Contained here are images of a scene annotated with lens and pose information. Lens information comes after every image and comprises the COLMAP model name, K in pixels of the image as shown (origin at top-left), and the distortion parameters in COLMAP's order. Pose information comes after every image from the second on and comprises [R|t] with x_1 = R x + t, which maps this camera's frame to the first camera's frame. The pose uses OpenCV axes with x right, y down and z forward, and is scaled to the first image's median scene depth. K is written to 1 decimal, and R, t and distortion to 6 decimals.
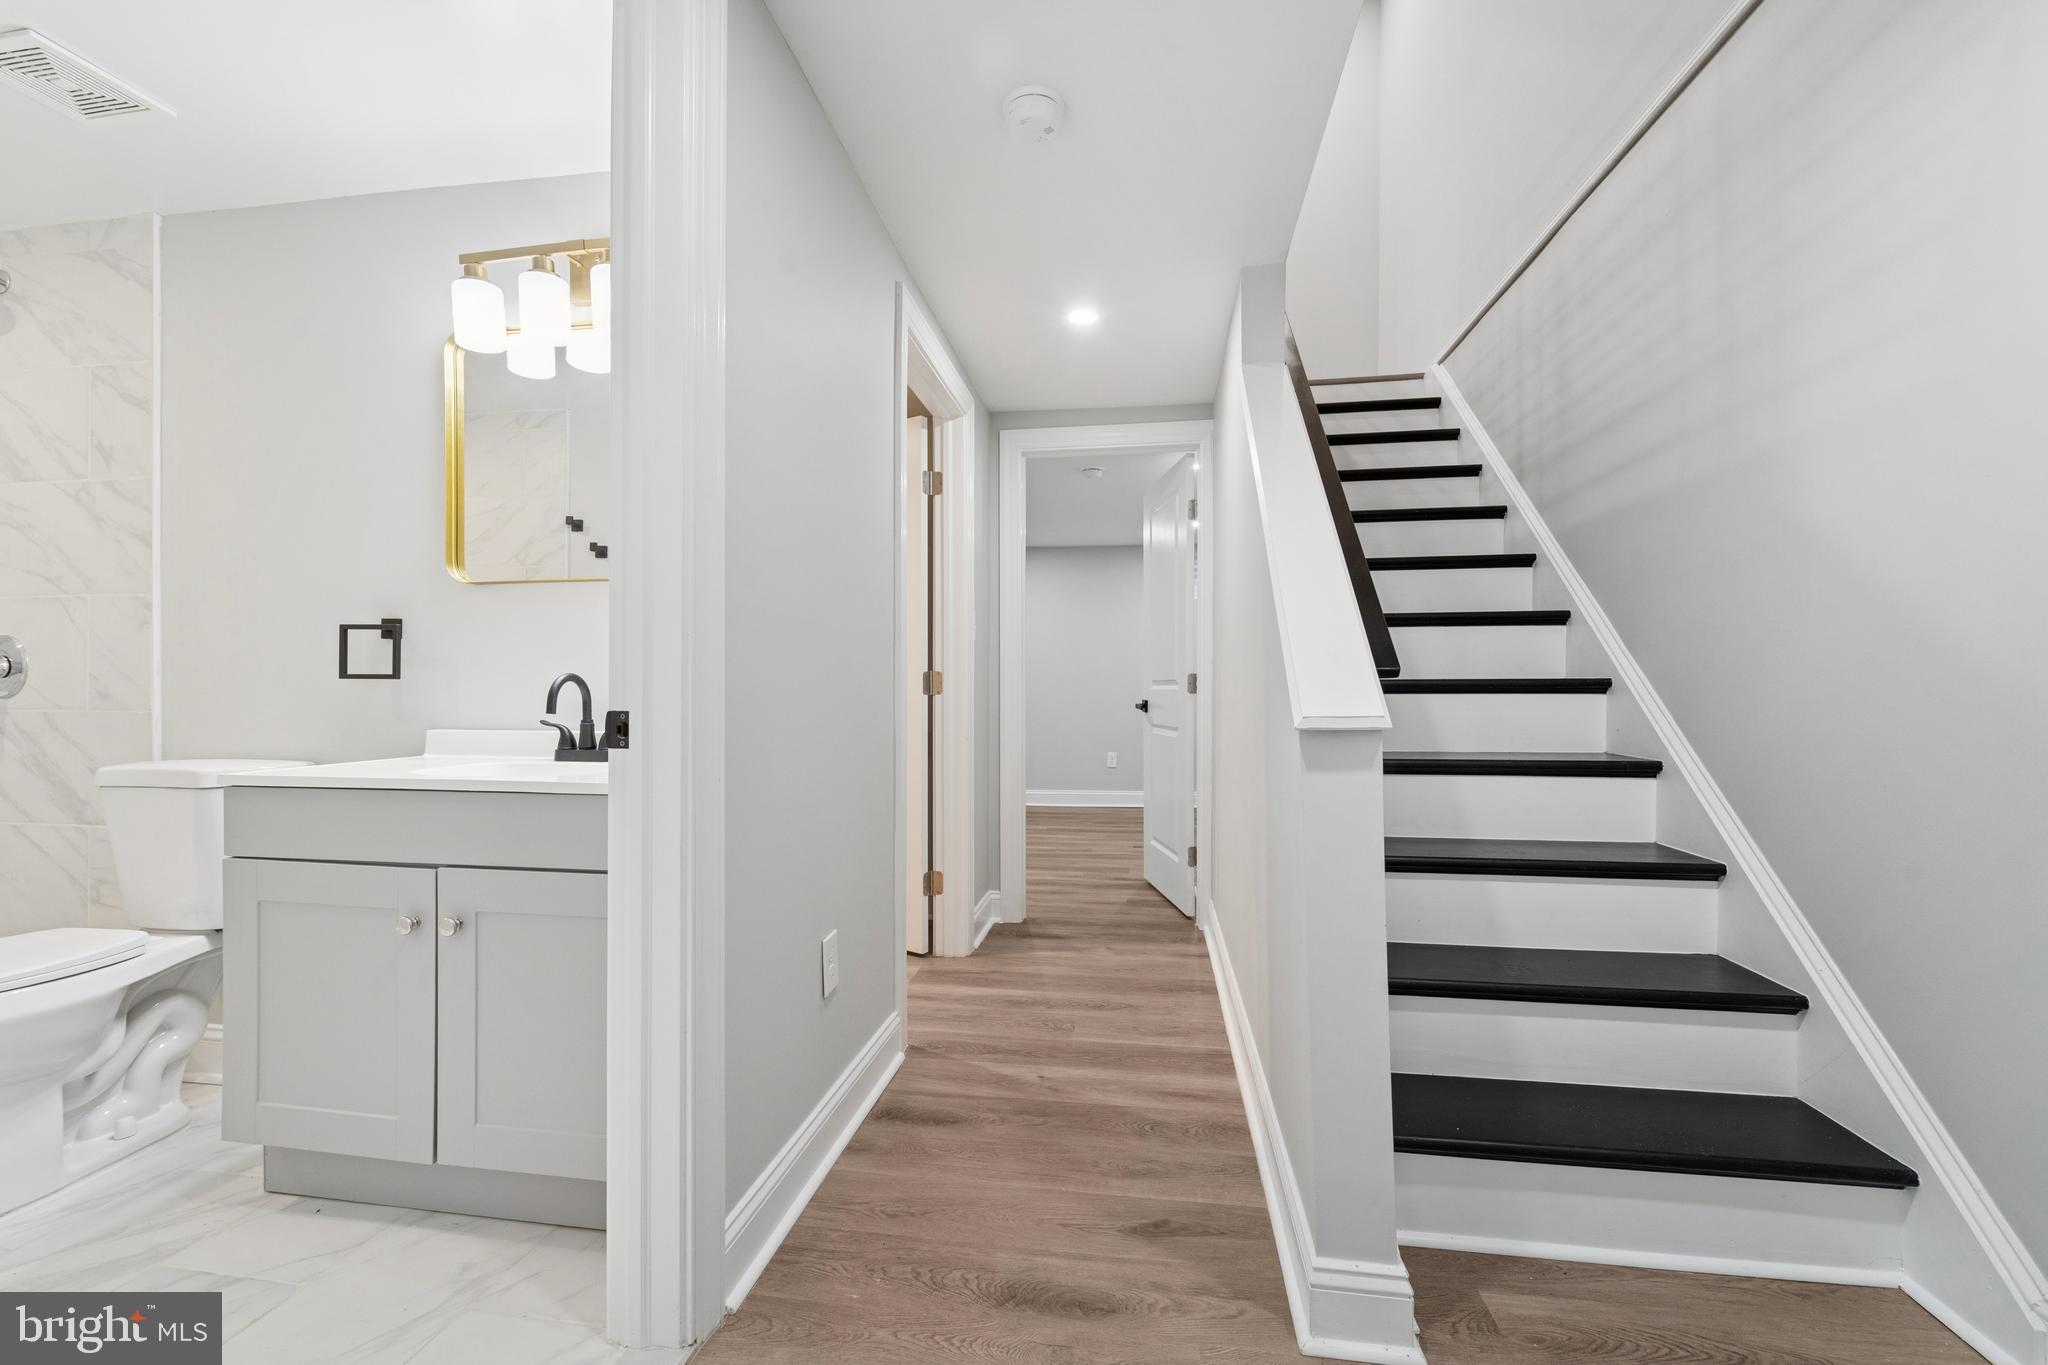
lens RADIAL K [[827.1, 0, 1024.4], [0, 827.1, 698.6], [0, 0, 1]] dist [0.007647, -0.003601]
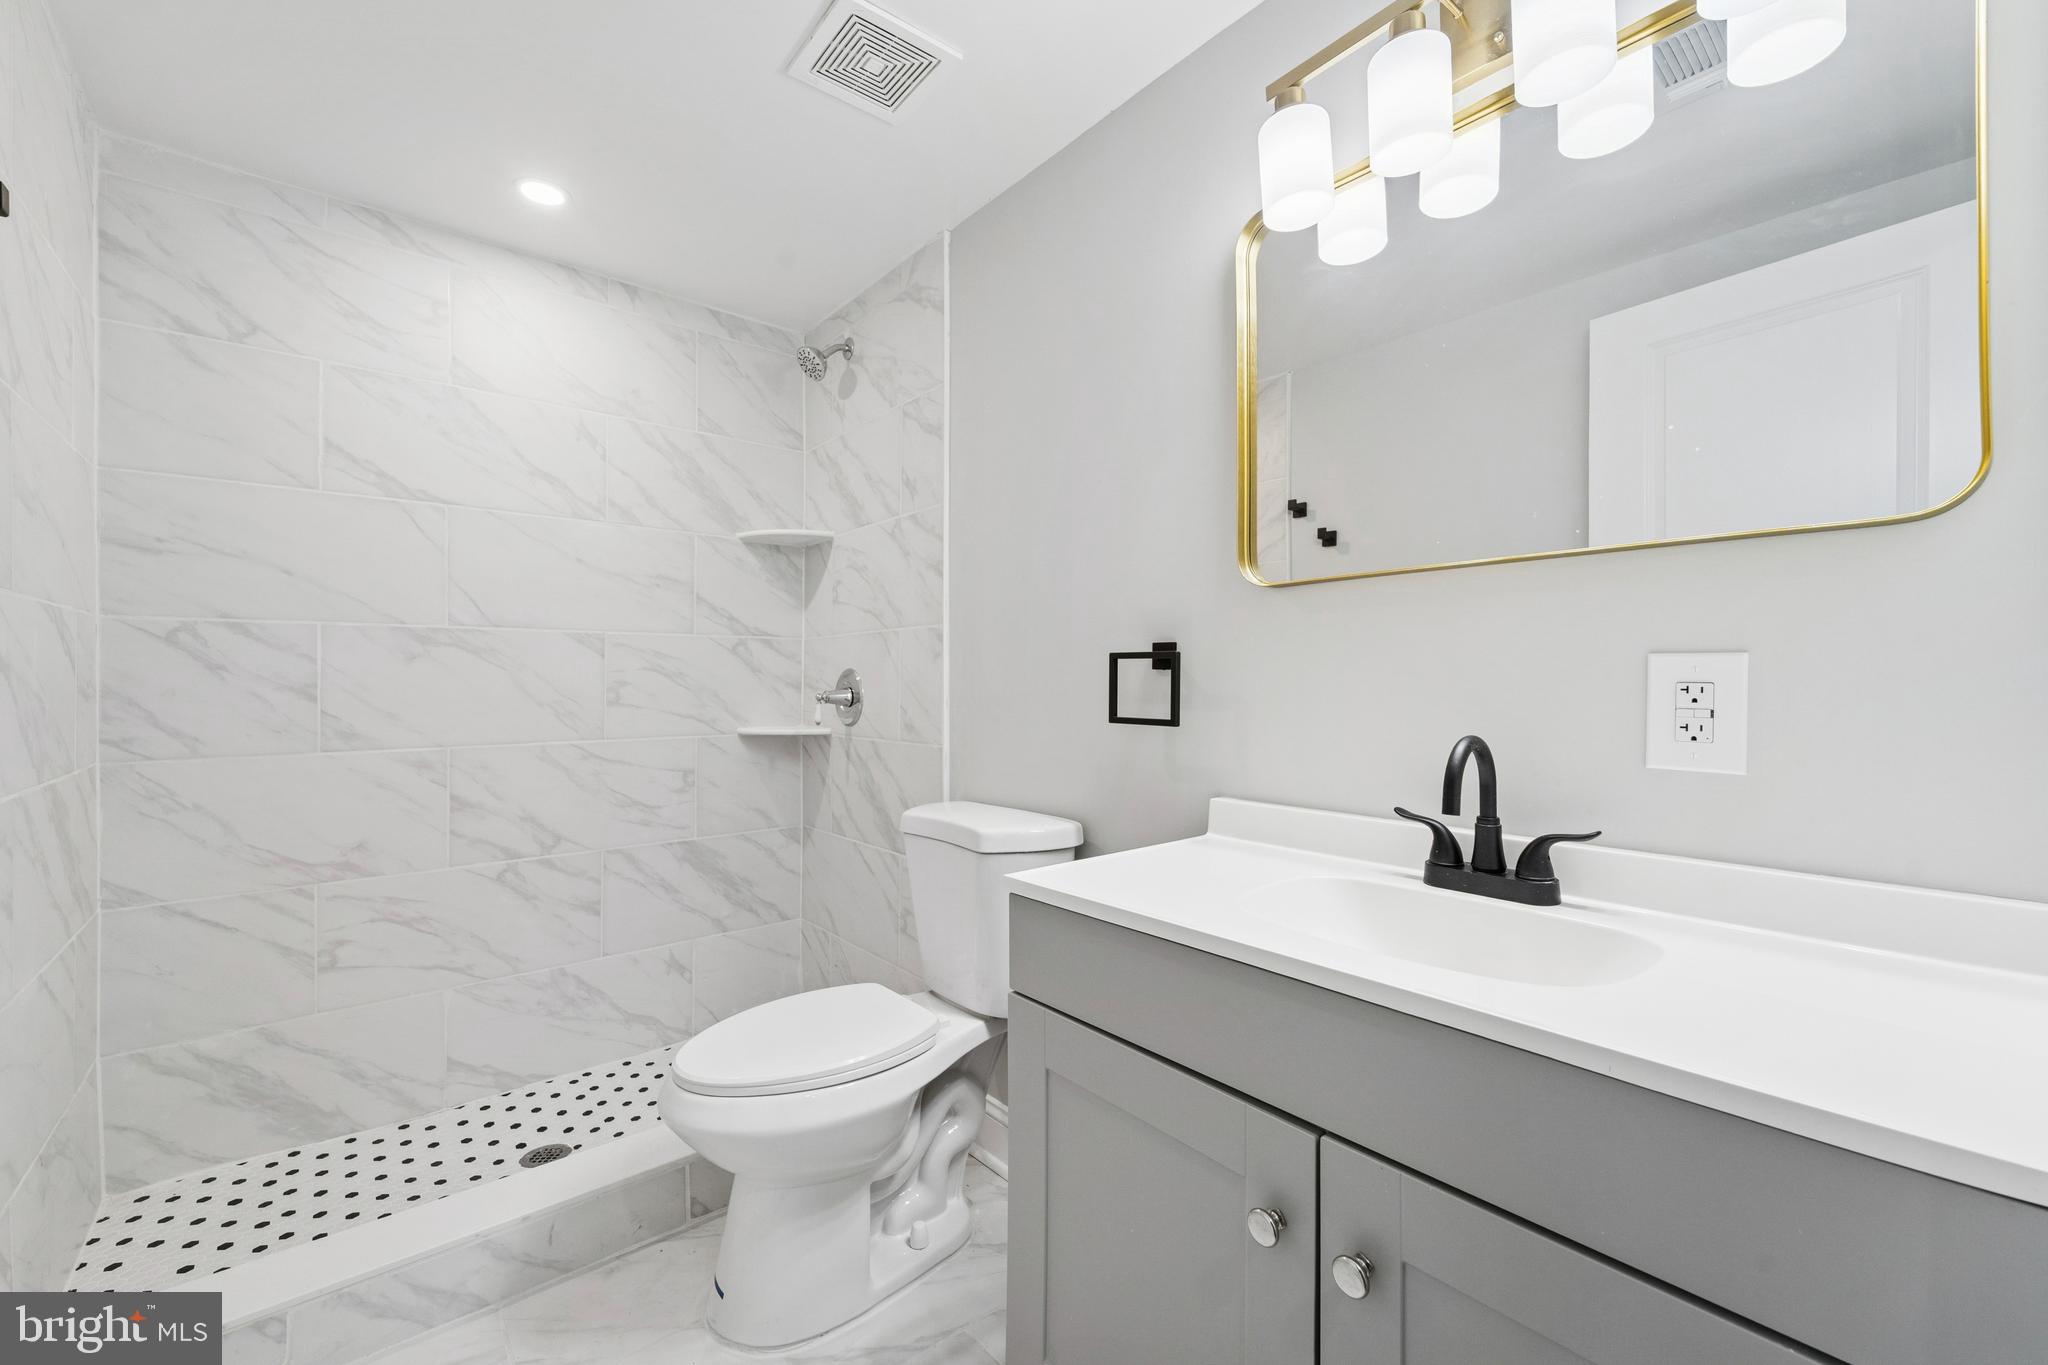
lens RADIAL K [[827.1, 0, 1034.0], [0, 827.1, 686.1], [0, 0, 1]] dist [0.007647, -0.003601]
pose [[0.762937, -0.001274, -0.646471, -0.373852], [-0.001695, 0.999991, -0.003970, -0.054354], [0.646470, 0.004125, 0.762928, 0.359924]]
